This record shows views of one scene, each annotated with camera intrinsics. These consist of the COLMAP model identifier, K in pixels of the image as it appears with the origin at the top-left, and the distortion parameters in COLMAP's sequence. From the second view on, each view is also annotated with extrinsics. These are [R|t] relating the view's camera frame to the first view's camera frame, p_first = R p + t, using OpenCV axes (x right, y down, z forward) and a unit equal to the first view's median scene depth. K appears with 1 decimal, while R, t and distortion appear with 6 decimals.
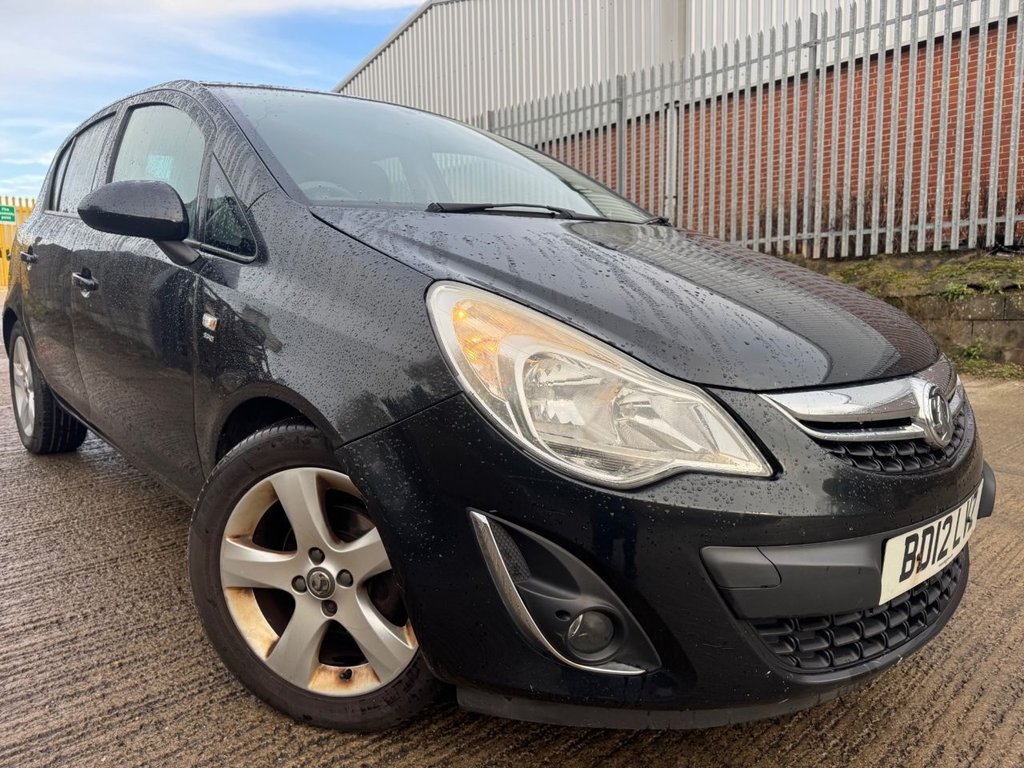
lens RADIAL K [[732.3, 0, 508.7], [0, 732.3, 385.0], [0, 0, 1]] dist [0.029593, -0.027614]
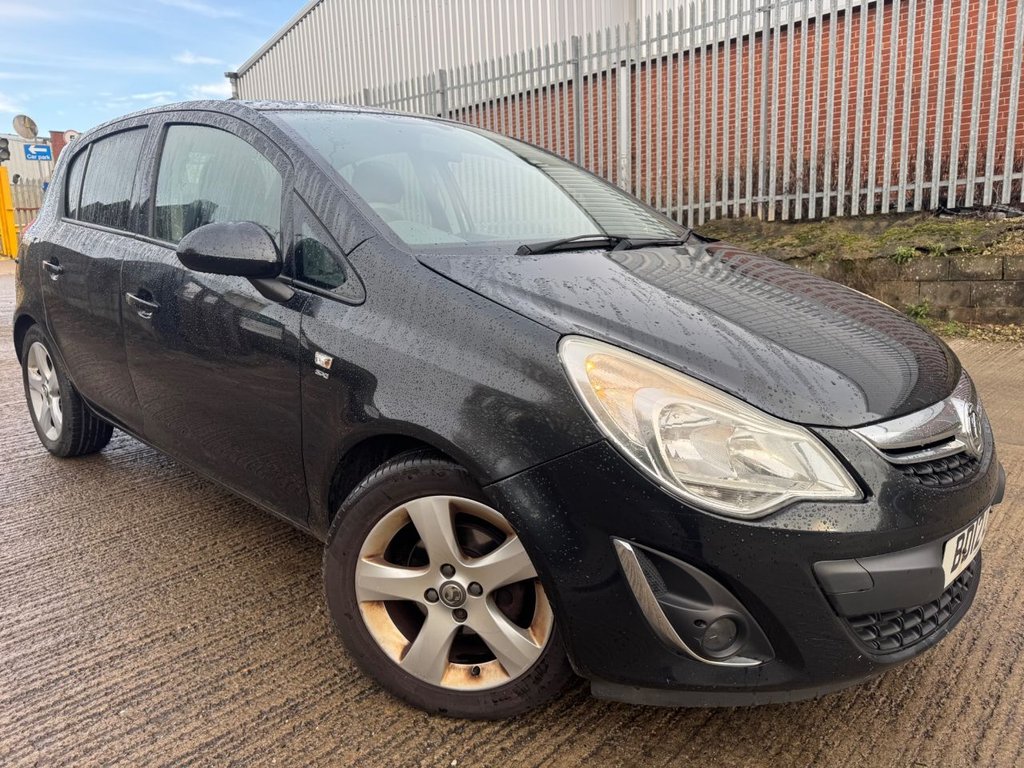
lens RADIAL K [[725.1, 0, 512.0], [0, 725.1, 384.0], [0, 0, 1]] dist [0.077196, -0.095096]
pose [[0.996407, -0.035429, 0.076925, -0.229273], [0.030621, 0.997555, 0.062815, -0.119376], [-0.078962, -0.060234, 0.995056, -0.109628]]
